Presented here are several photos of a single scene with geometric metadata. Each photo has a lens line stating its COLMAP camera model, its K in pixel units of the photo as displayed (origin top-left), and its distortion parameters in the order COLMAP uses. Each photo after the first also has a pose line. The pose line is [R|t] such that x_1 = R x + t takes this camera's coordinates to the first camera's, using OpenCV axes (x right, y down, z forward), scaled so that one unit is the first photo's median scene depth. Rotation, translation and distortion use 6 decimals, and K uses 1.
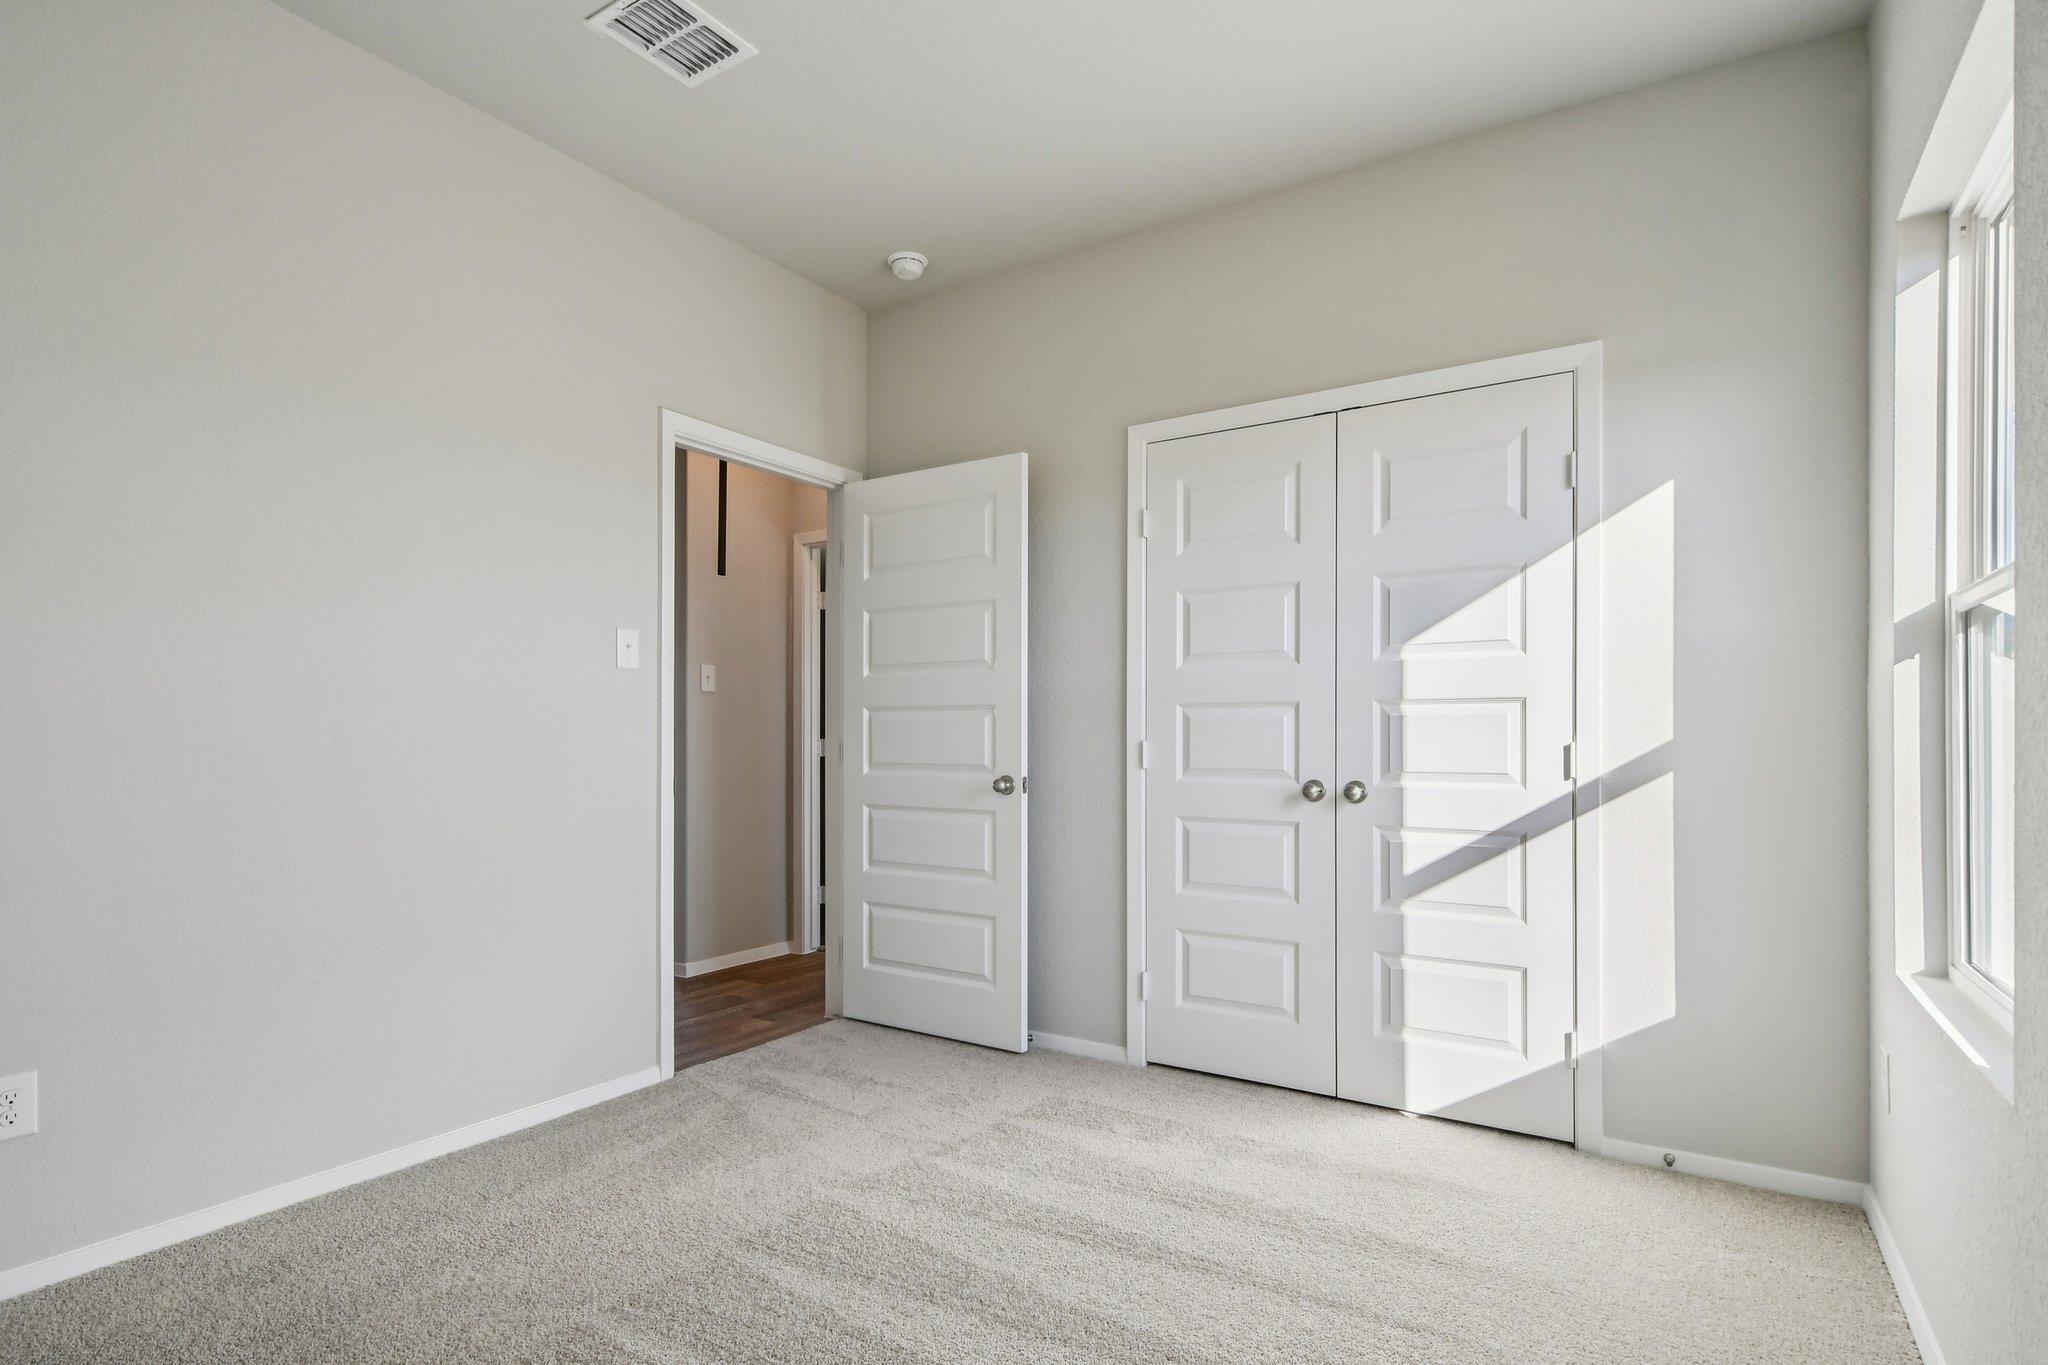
lens RADIAL K [[1043.9, 0, 1019.8], [0, 1043.9, 735.3], [0, 0, 1]] dist [-0.002489, -0.000647]
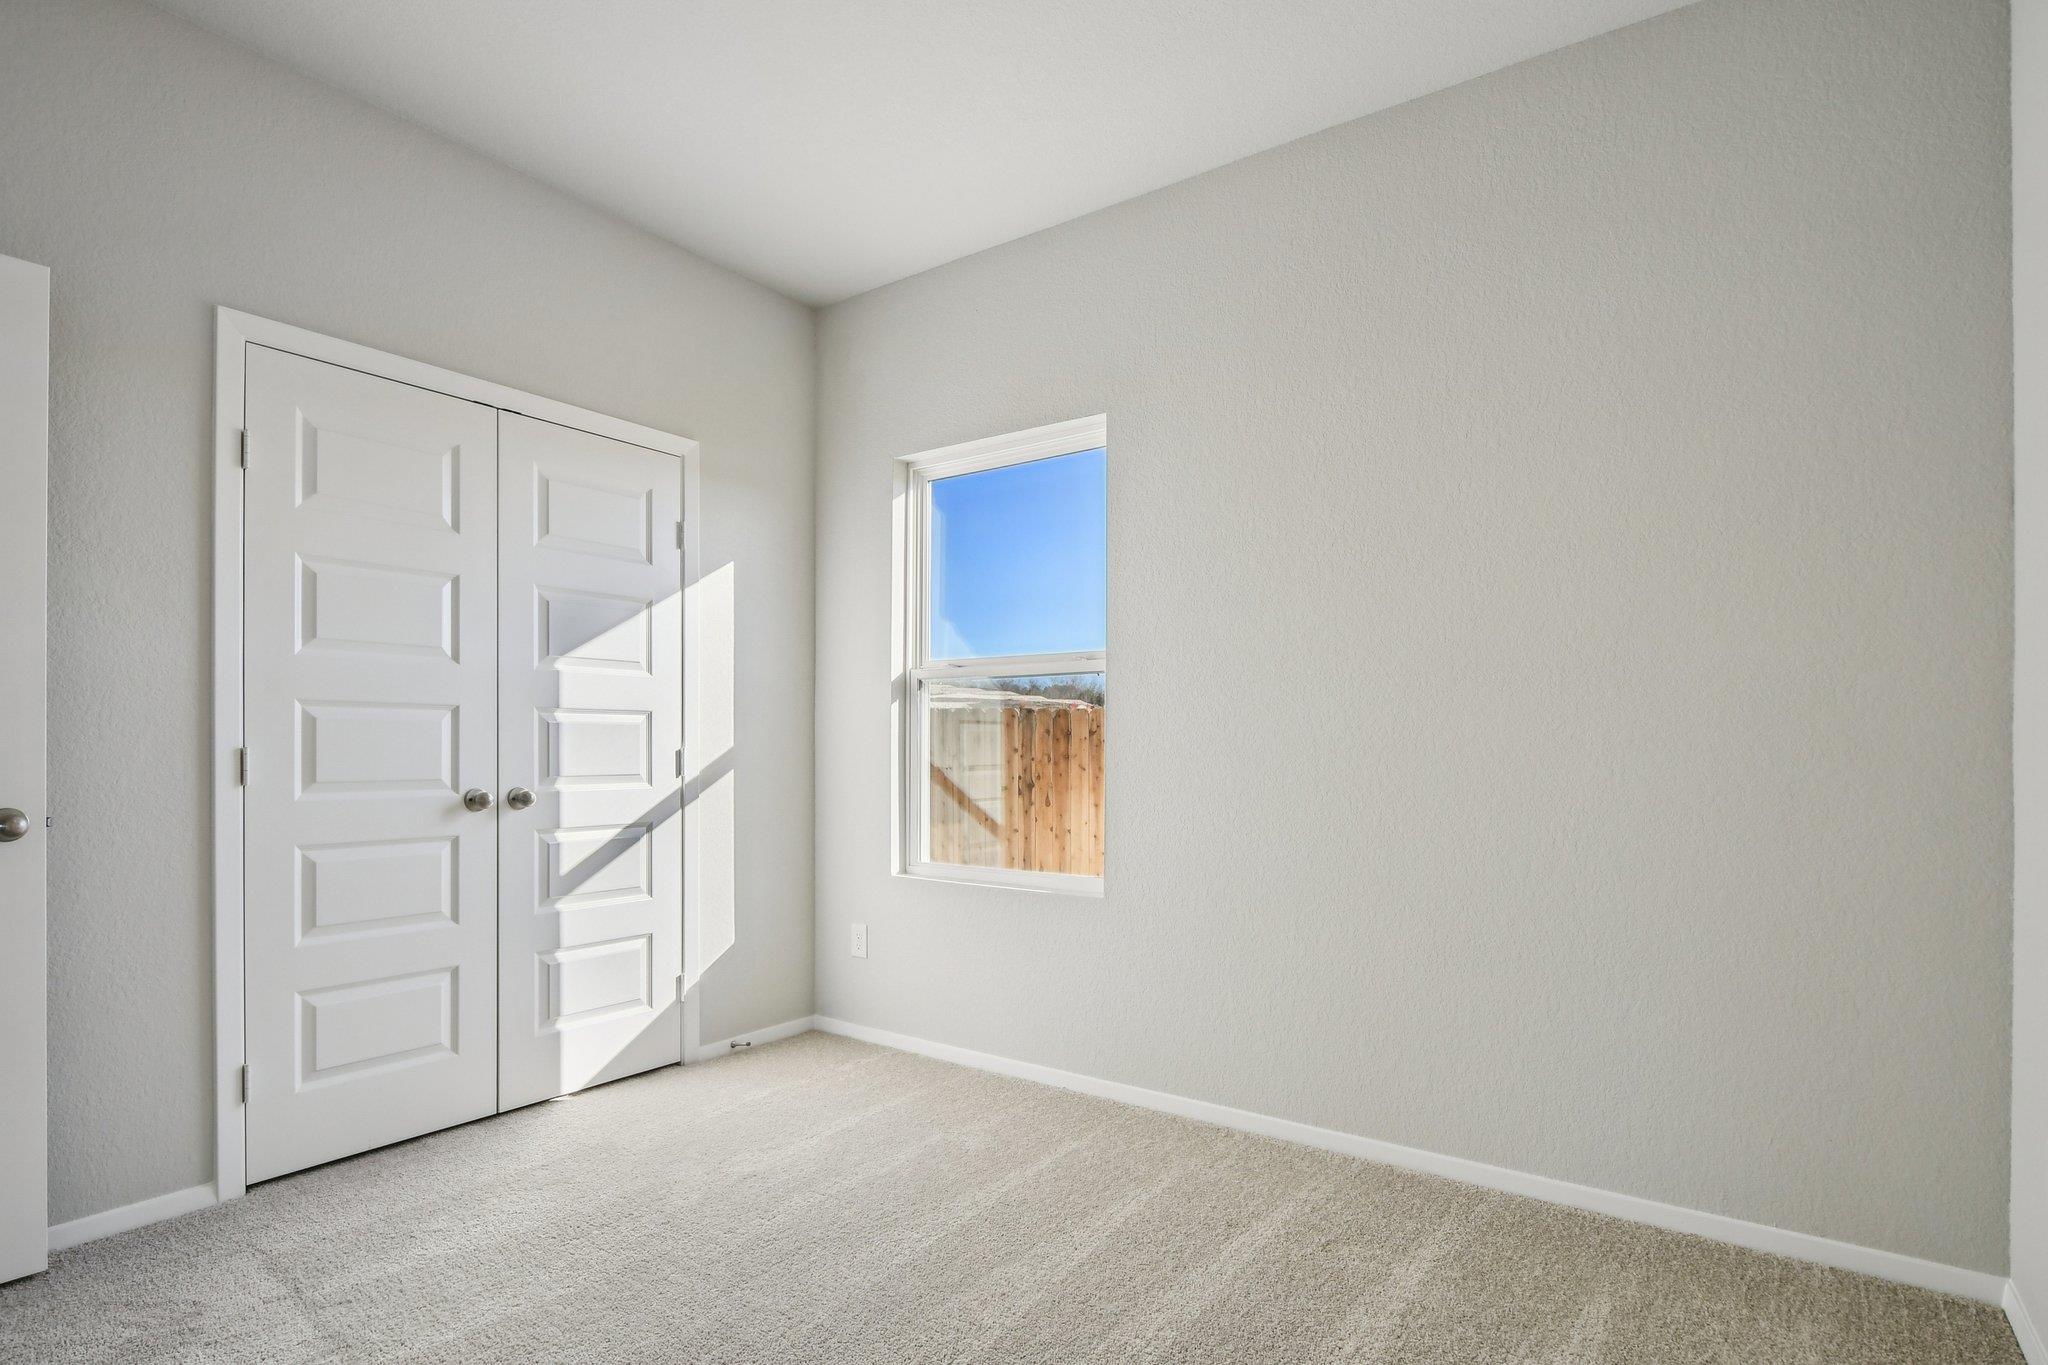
lens RADIAL K [[1028.4, 0, 1021.5], [0, 1028.4, 749.0], [0, 0, 1]] dist [0.000509, -0.000099]
pose [[0.047440, -0.002508, 0.998871, -0.654352], [-0.002951, 0.999992, 0.002651, 0.002938], [-0.998870, -0.003073, 0.047432, 0.484027]]
